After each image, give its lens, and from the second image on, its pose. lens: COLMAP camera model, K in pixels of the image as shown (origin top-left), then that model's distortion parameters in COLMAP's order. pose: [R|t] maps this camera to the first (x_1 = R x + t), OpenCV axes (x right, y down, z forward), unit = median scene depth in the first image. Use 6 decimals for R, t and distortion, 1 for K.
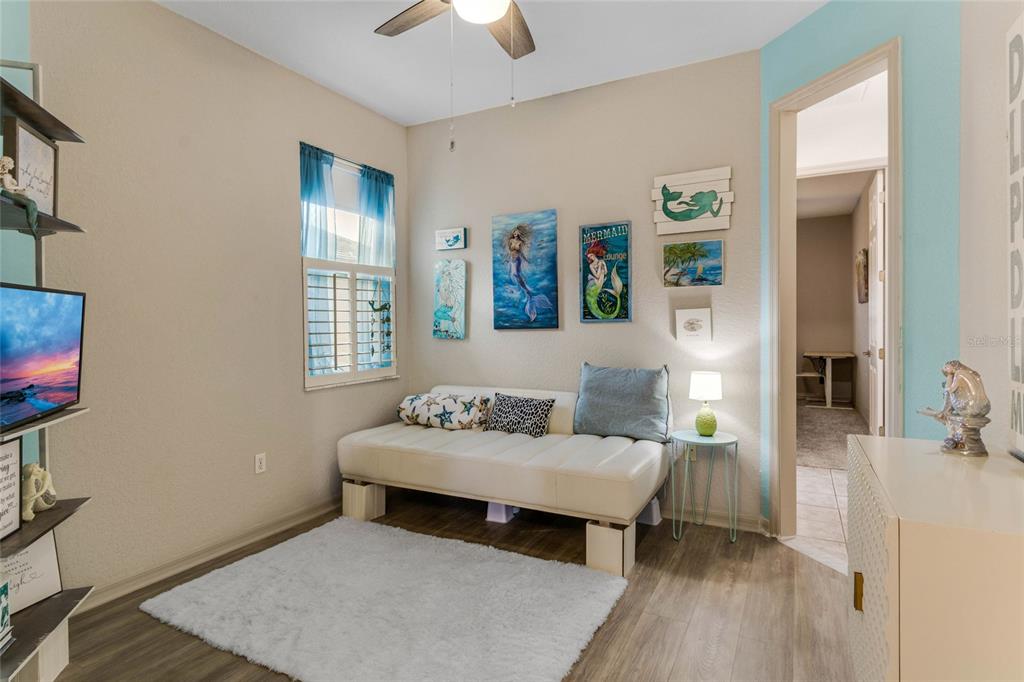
lens RADIAL K [[530.5, 0, 509.0], [0, 530.5, 333.3], [0, 0, 1]] dist [0.000949, 0.000101]
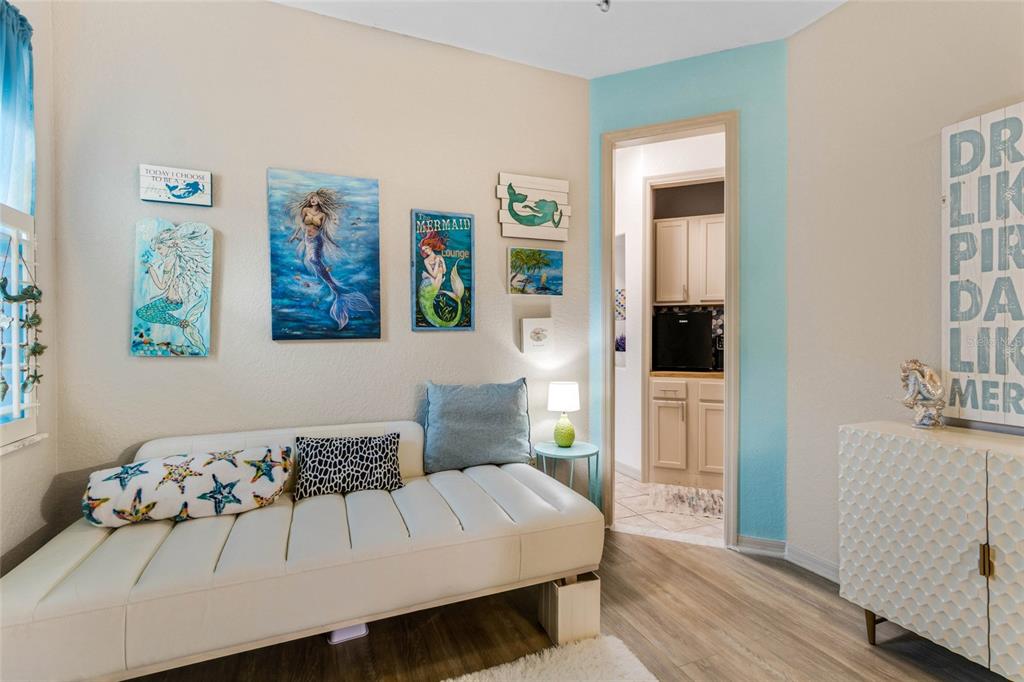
lens RADIAL K [[463.5, 0, 498.9], [0, 463.5, 340.1], [0, 0, 1]] dist [0.001964, -0.000179]
pose [[0.639388, -0.000906, 0.768884, -0.312955], [0.011895, 0.999891, -0.008713, 0.000869], [-0.768792, 0.014717, 0.639329, 0.456629]]
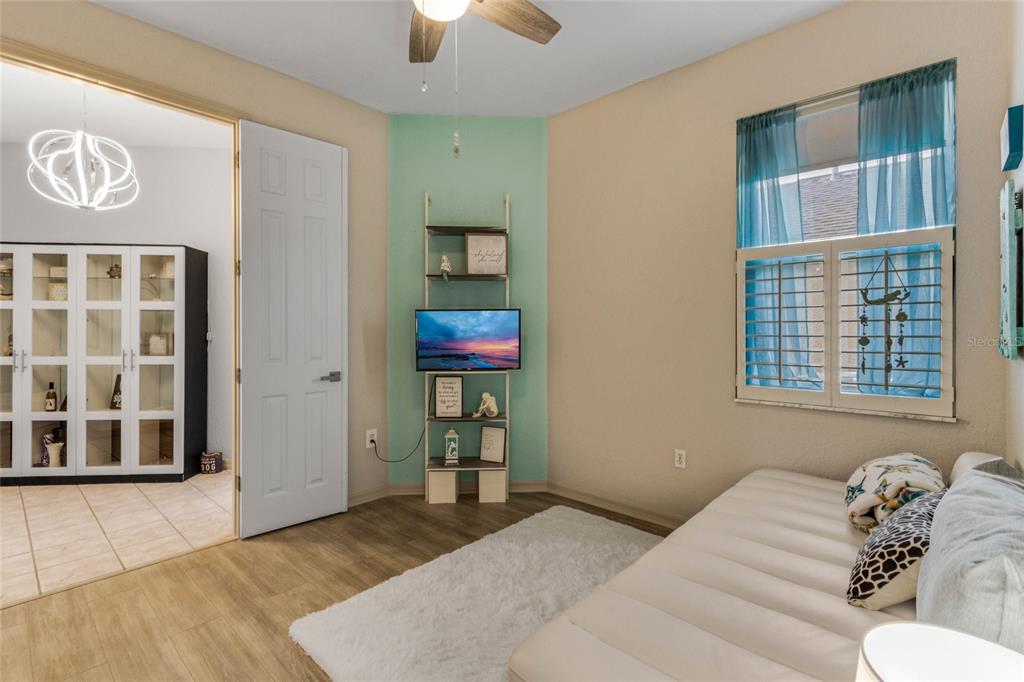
lens RADIAL K [[473.2, 0, 510.3], [0, 473.2, 333.0], [0, 0, 1]] dist [0.004016, -0.000133]
pose [[-0.254157, 0.006512, -0.967141, 0.444934], [-0.018600, 0.999759, 0.011619, -0.005835], [0.966984, 0.020941, -0.253975, 0.782404]]
